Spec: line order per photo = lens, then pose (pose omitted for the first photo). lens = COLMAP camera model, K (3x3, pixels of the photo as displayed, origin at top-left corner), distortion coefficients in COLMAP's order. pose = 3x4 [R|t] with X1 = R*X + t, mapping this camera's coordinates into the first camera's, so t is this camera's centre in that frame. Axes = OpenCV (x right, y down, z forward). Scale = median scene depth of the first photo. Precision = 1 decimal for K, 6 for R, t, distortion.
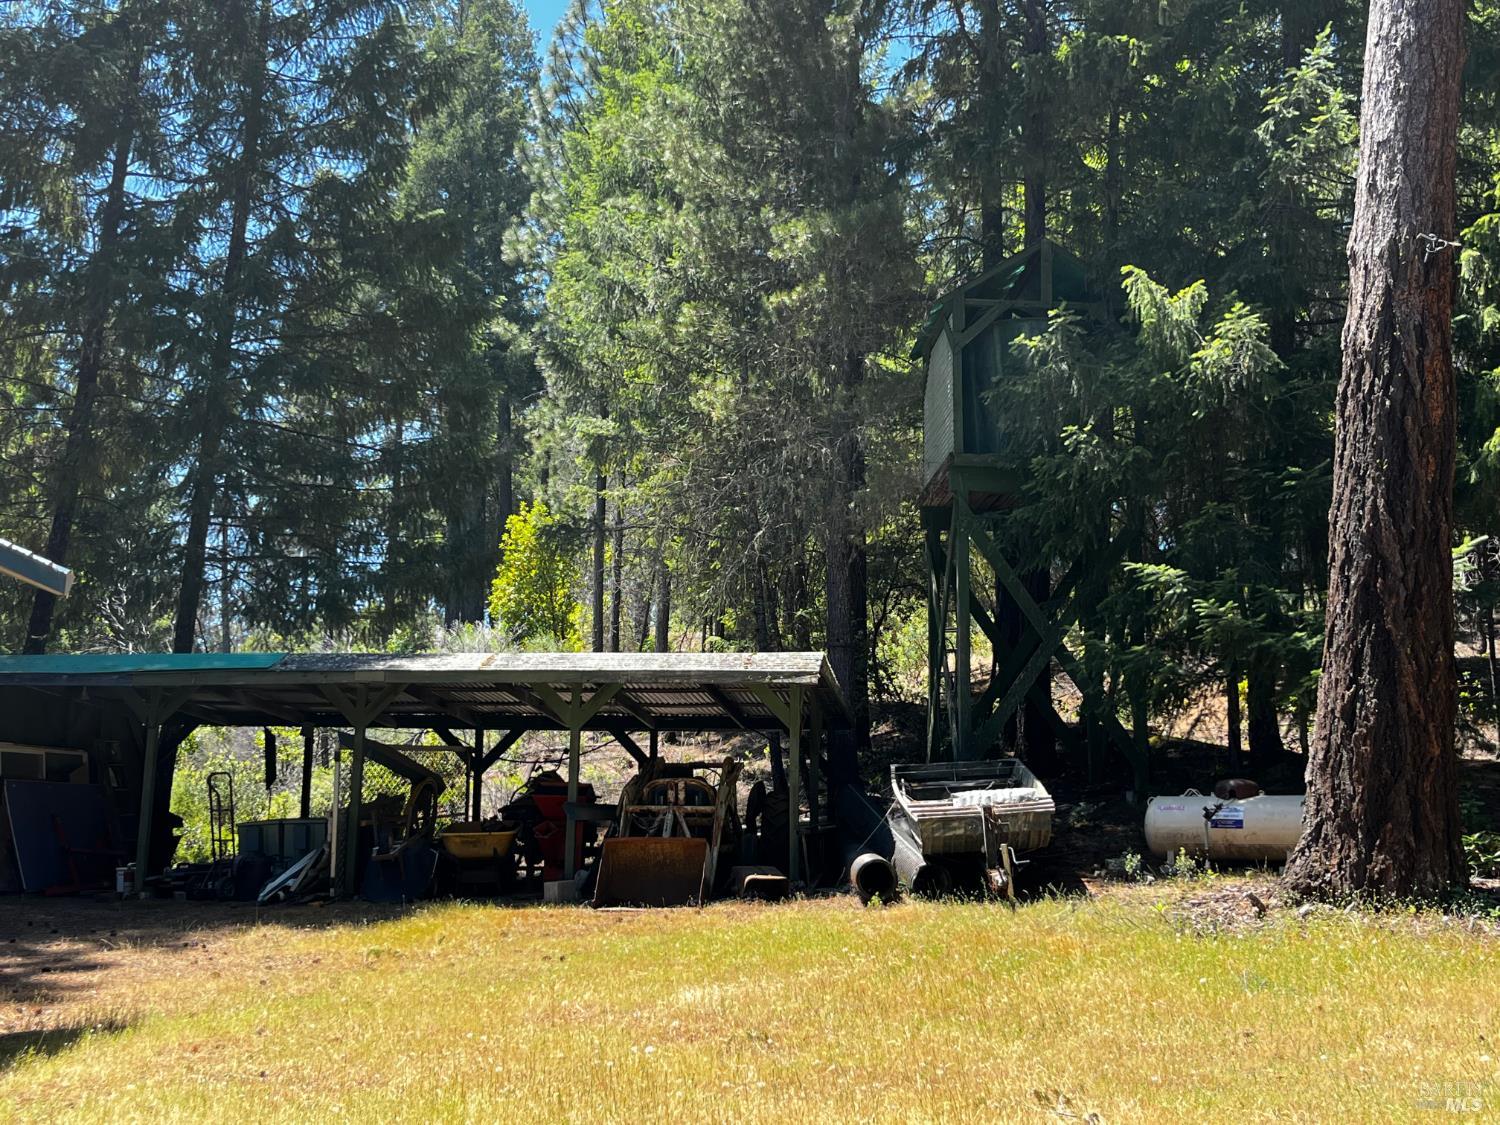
lens RADIAL K [[1655.3, 0, 750.0], [0, 1655.3, 562.5], [0, 0, 1]] dist [0.241713, -0.000493]
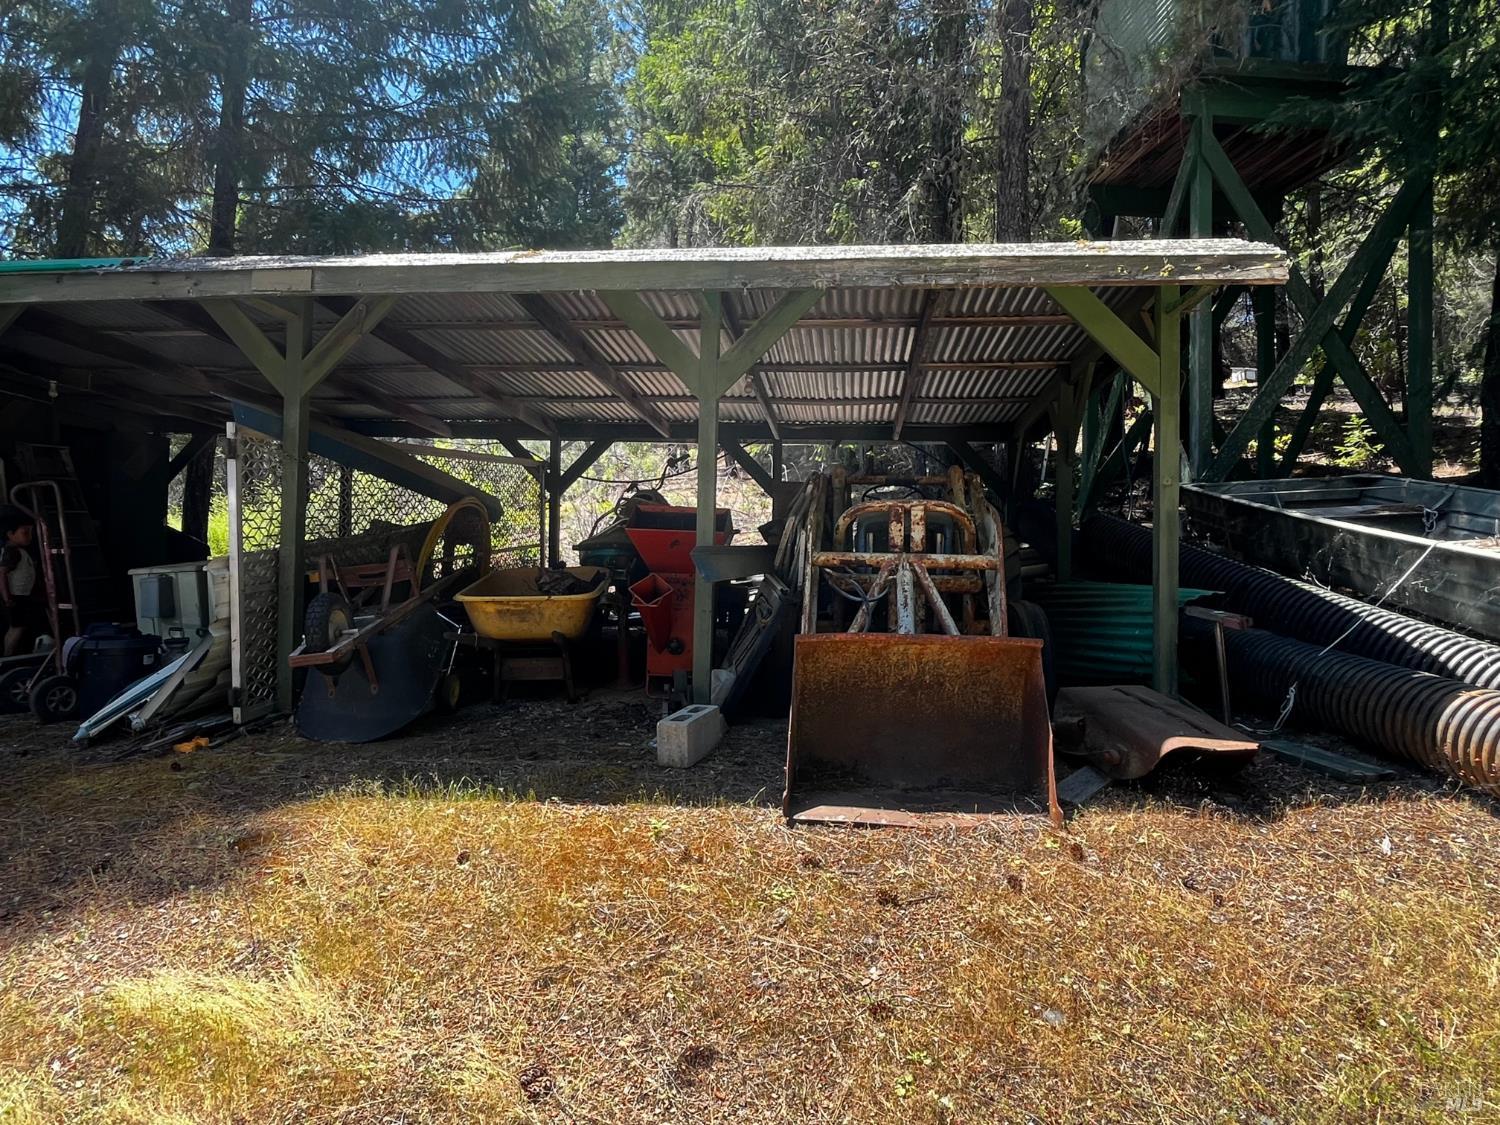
lens RADIAL K [[883.4, 0, 750.0], [0, 883.4, 562.5], [0, 0, 1]] dist [-0.001226, -0.000168]
pose [[0.999902, 0.000187, 0.013986, -0.086644], [-0.002848, 0.981680, 0.190517, 0.087396], [-0.013694, -0.190538, 0.981584, 0.657240]]
